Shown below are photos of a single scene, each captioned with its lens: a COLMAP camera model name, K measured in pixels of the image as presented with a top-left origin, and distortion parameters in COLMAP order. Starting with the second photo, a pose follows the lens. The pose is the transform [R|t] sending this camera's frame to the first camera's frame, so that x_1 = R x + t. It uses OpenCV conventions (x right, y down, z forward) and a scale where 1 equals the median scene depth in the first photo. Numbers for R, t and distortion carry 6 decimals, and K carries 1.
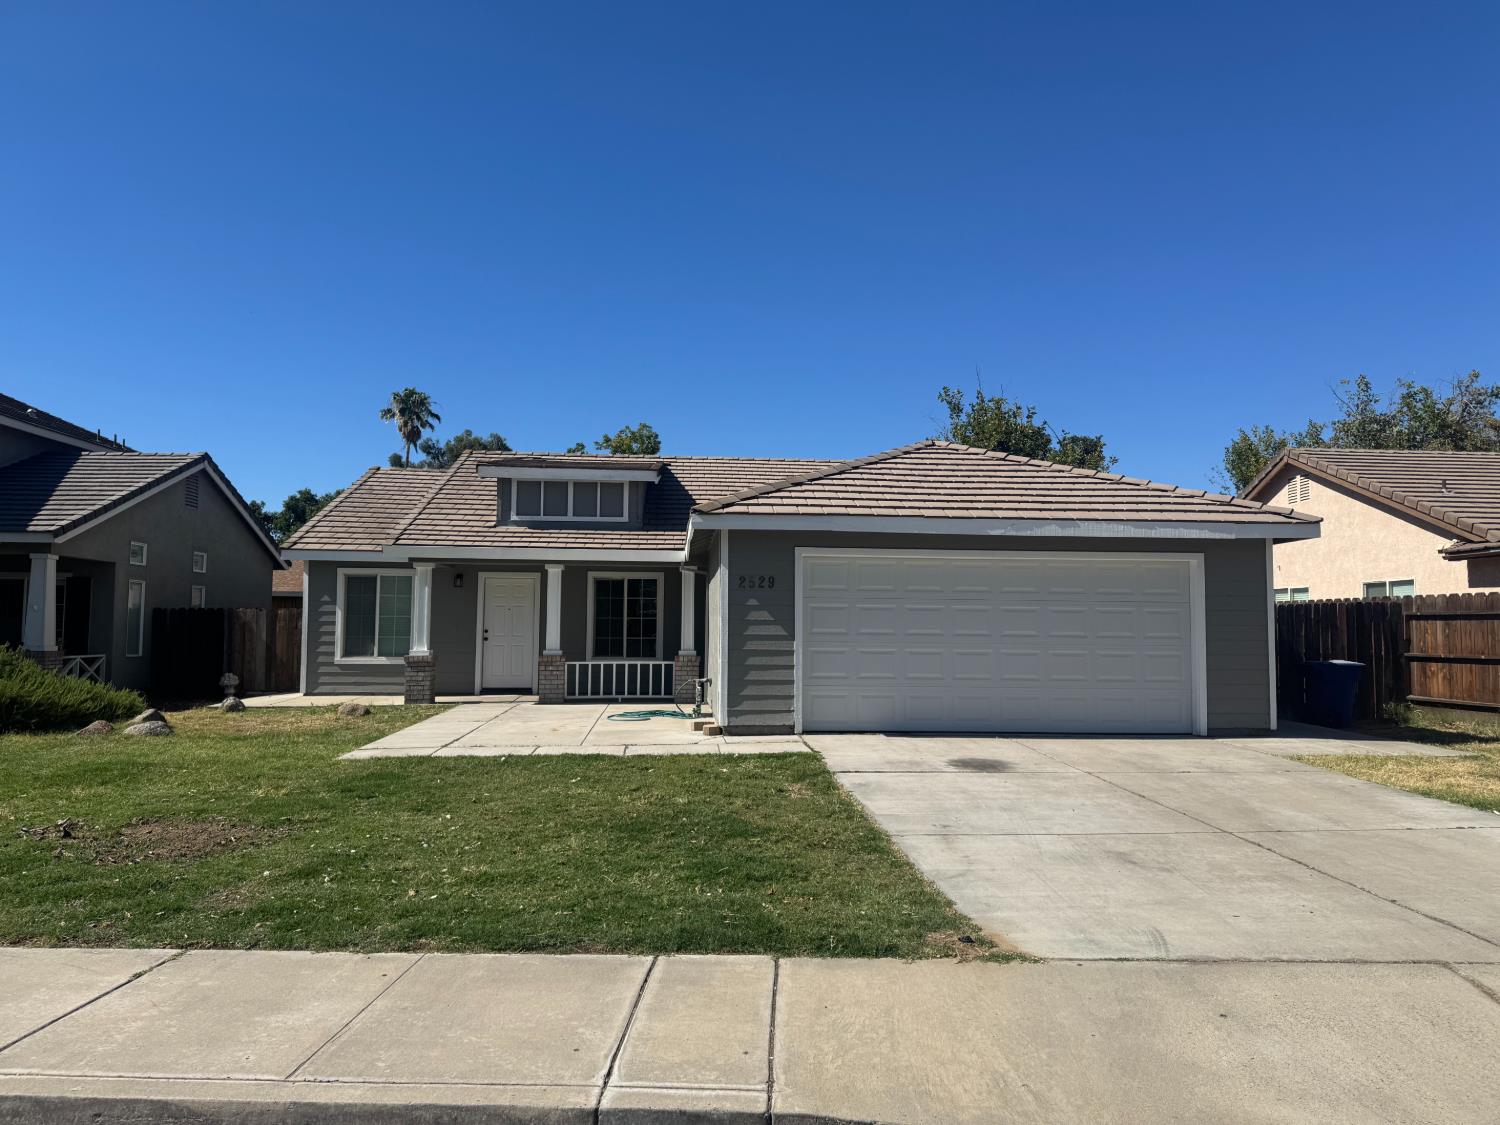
lens RADIAL K [[1043.2, 0, 756.6], [0, 1043.2, 569.4], [0, 0, 1]] dist [0.154638, -0.223730]
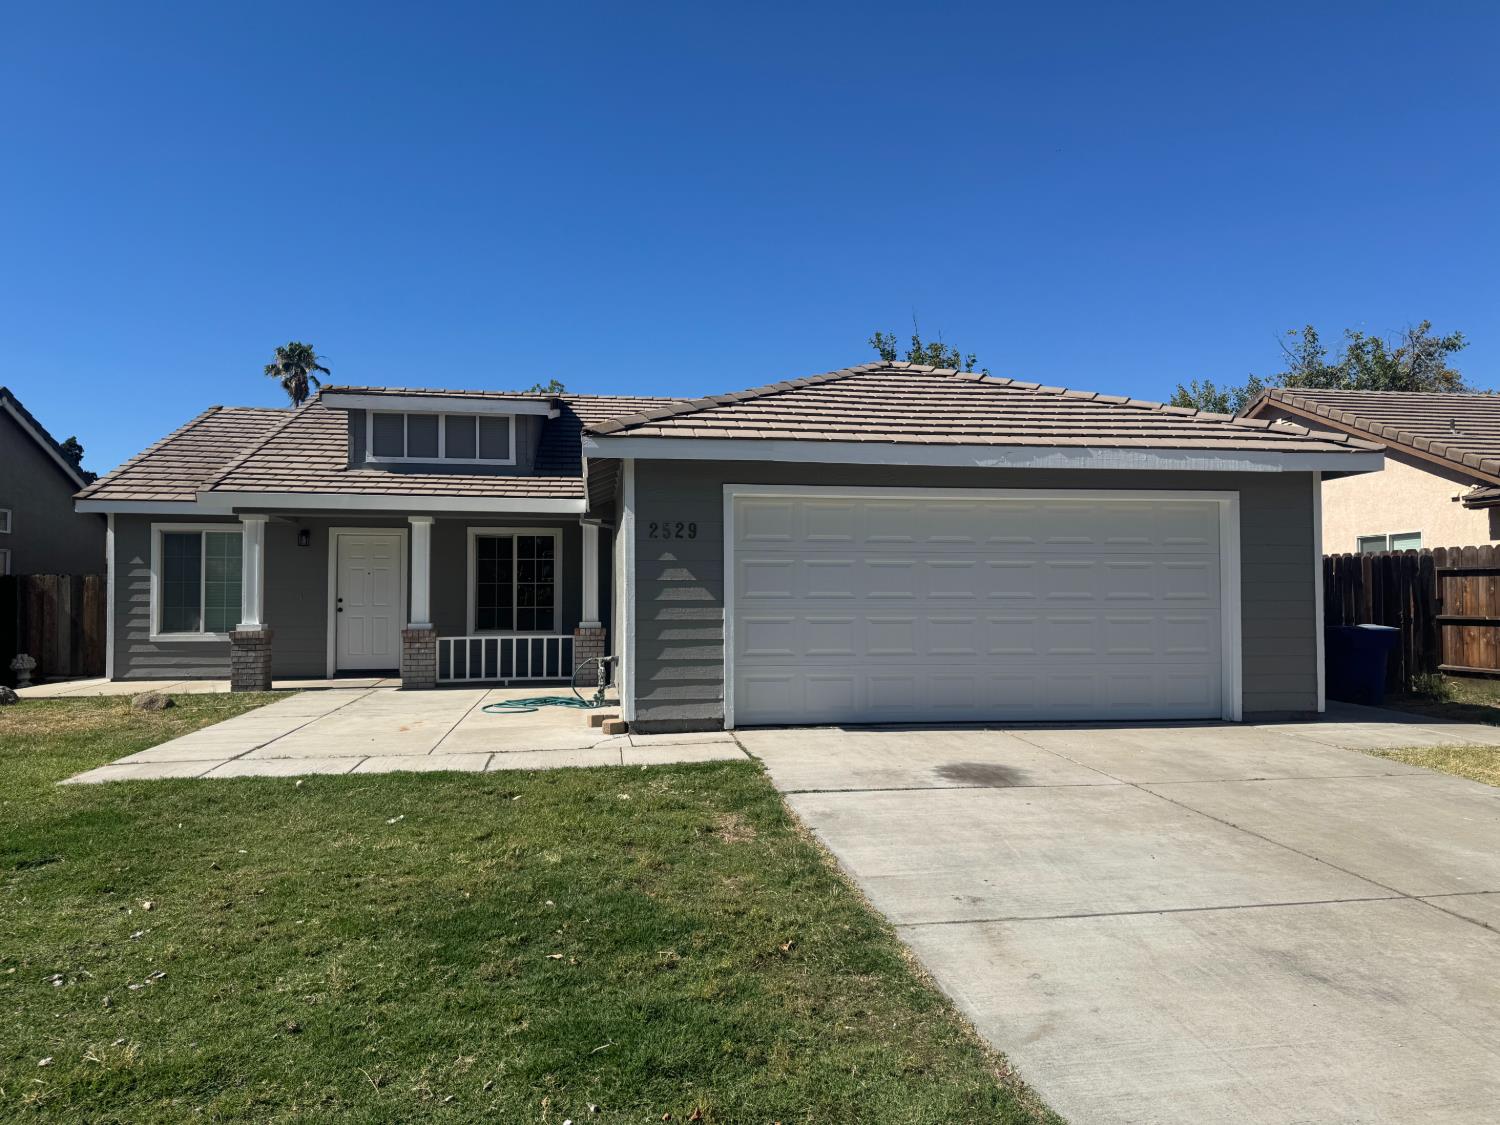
lens RADIAL K [[1043.2, 0, 756.6], [0, 1043.2, 569.4], [0, 0, 1]] dist [0.154638, -0.223730]
pose [[0.997100, -0.005982, 0.075864, 0.002402], [0.003790, 0.999572, 0.029007, 0.015688], [-0.076005, -0.028635, 0.996696, 0.202999]]
